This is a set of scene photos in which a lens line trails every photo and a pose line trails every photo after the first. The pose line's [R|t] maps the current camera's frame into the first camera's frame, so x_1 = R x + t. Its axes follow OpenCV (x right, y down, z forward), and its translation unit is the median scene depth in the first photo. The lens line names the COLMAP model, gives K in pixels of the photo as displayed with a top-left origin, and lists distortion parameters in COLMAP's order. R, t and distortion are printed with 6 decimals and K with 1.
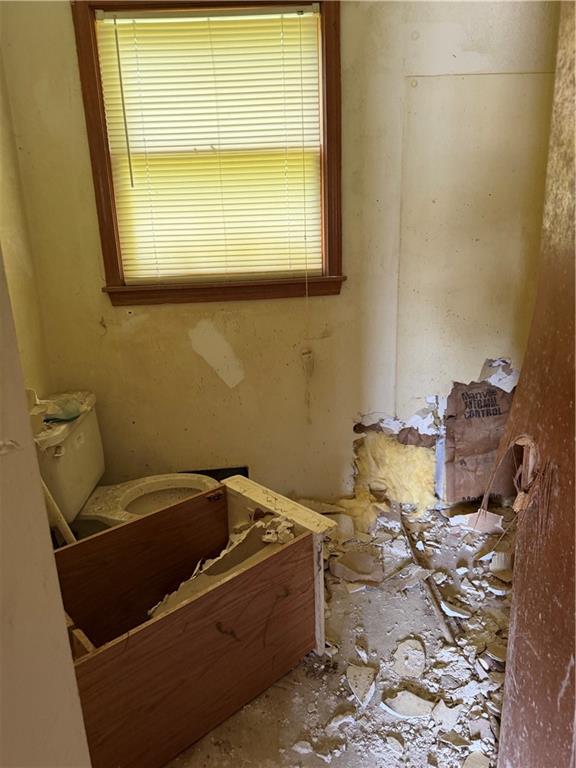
lens RADIAL K [[536.5, 0, 280.2], [0, 536.5, 379.2], [0, 0, 1]] dist [0.087707, -0.131118]
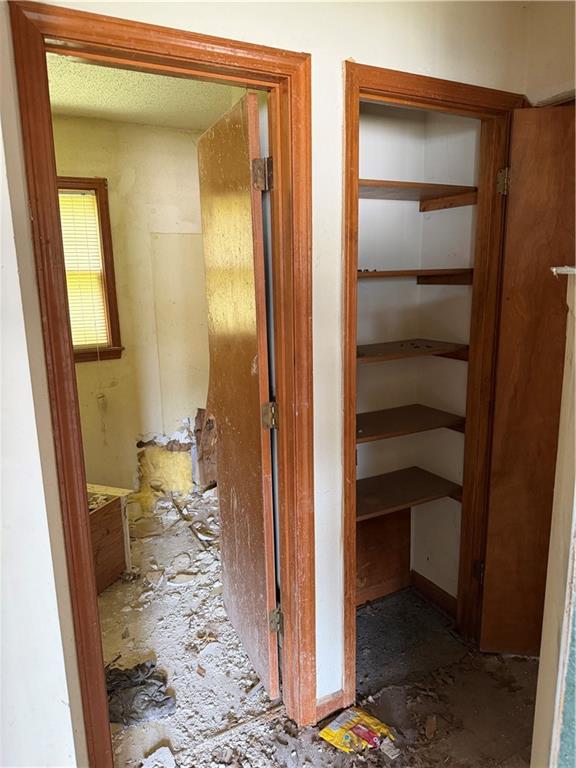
lens RADIAL K [[536.5, 0, 288.3], [0, 536.5, 384.6], [0, 0, 1]] dist [0.087707, -0.131118]
pose [[0.900523, -0.066969, 0.429620, -0.135937], [0.100439, 0.993384, -0.055682, 0.056725], [-0.423049, 0.093293, 0.901291, -0.638489]]
